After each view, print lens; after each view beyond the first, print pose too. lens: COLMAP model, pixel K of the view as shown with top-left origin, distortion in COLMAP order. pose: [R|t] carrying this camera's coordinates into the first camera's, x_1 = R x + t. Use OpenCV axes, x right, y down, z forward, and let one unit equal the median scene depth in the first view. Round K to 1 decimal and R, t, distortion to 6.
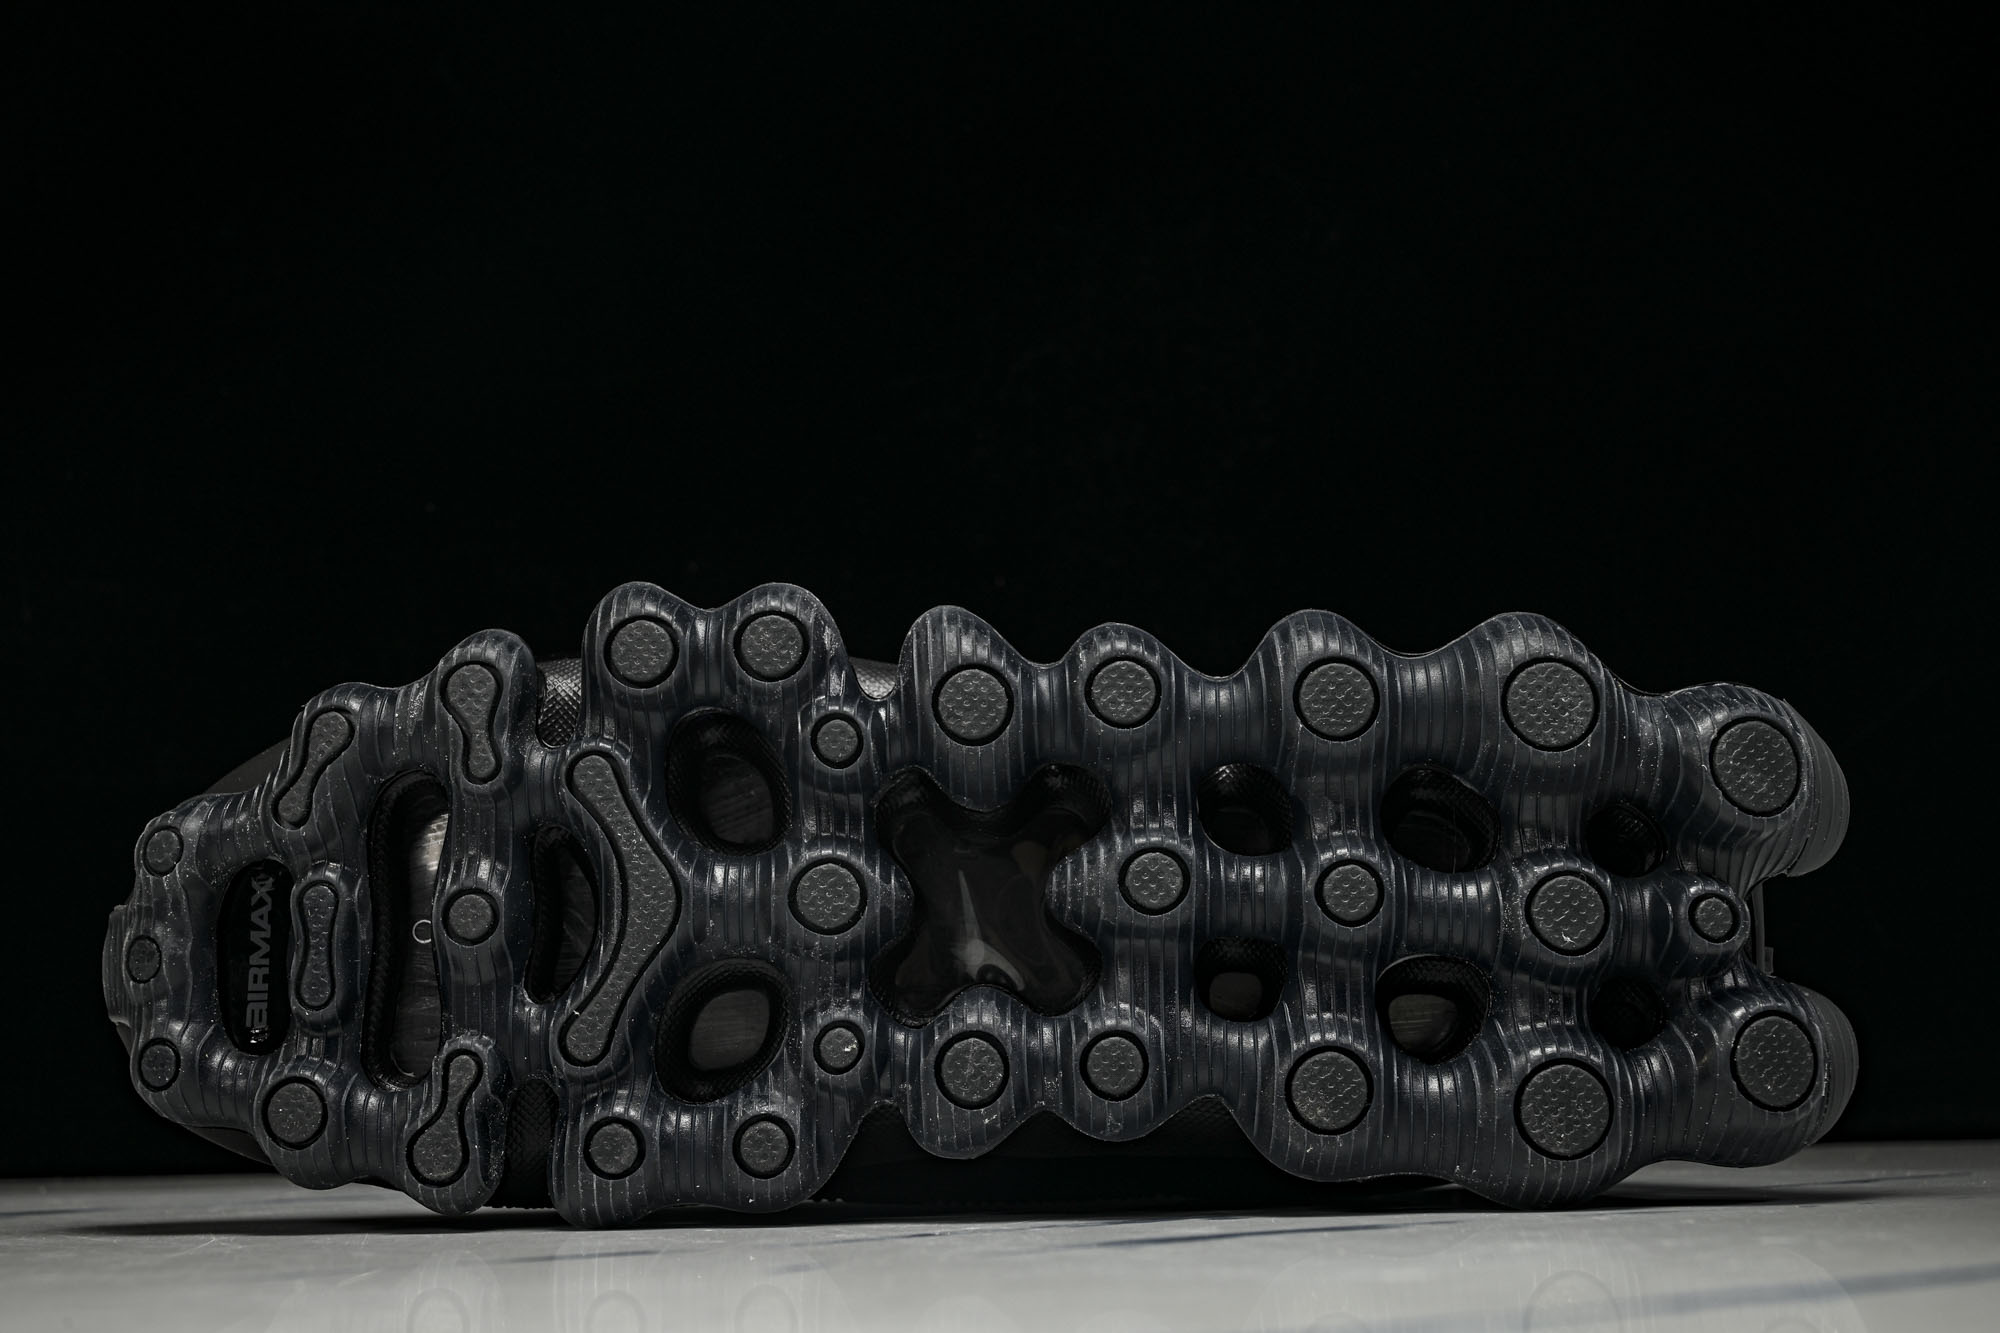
lens RADIAL K [[3396.3, 0, 1000.0], [0, 3396.3, 666.5], [0, 0, 1]] dist [-0.010737, -0.014363]
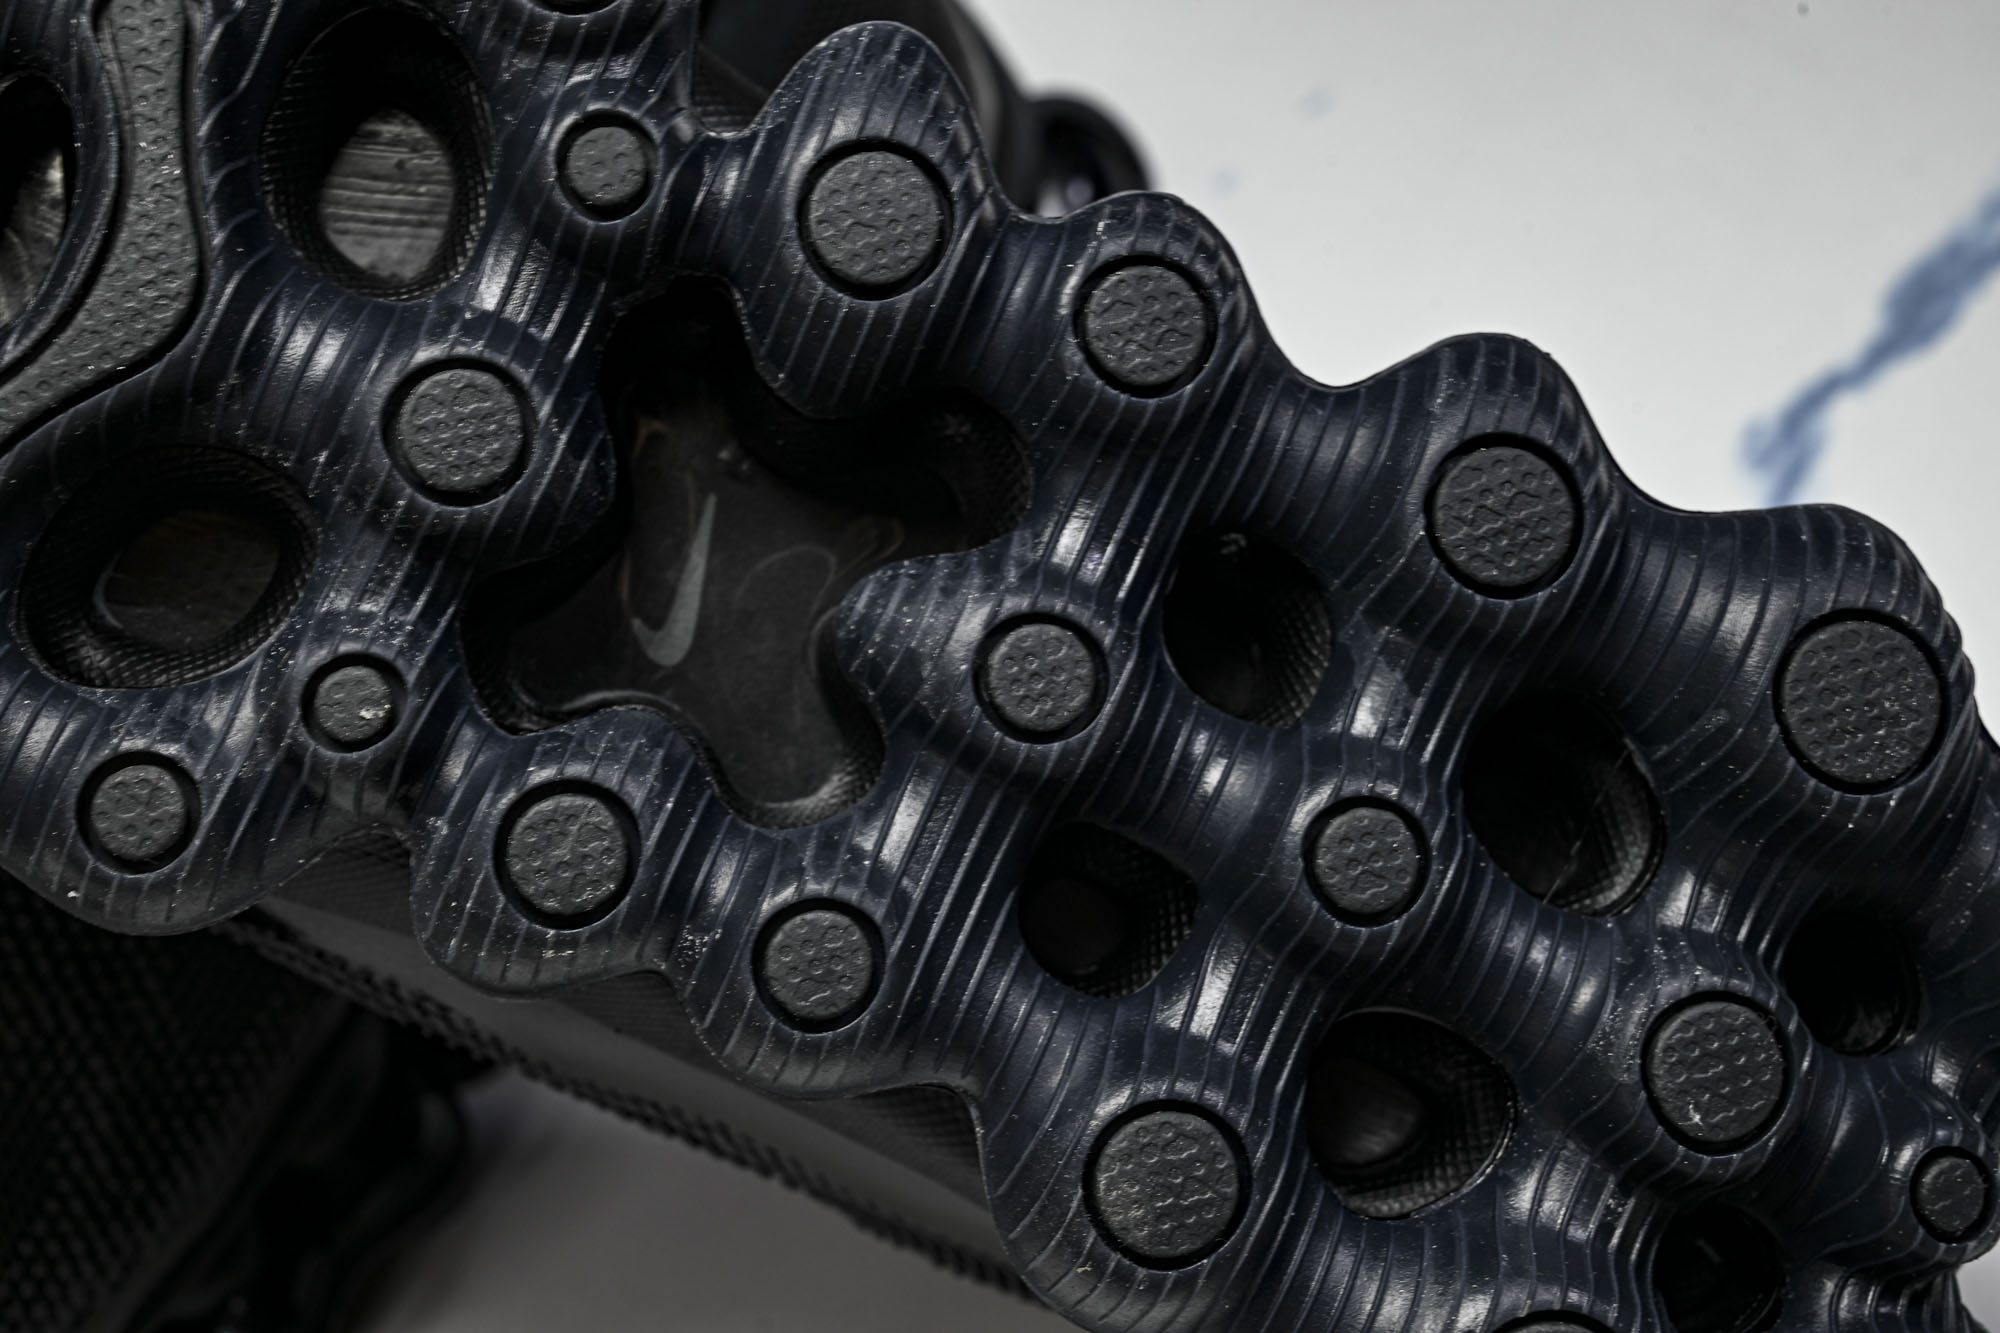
lens RADIAL K [[4291.9, 0, 1000.0], [0, 4291.9, 666.5], [0, 0, 1]] dist [0.093892, 0.037240]
pose [[0.898052, 0.433115, 0.076907, -0.011668], [-0.439033, 0.893405, 0.095279, 0.001117], [-0.027442, -0.119330, 0.992475, 0.343391]]
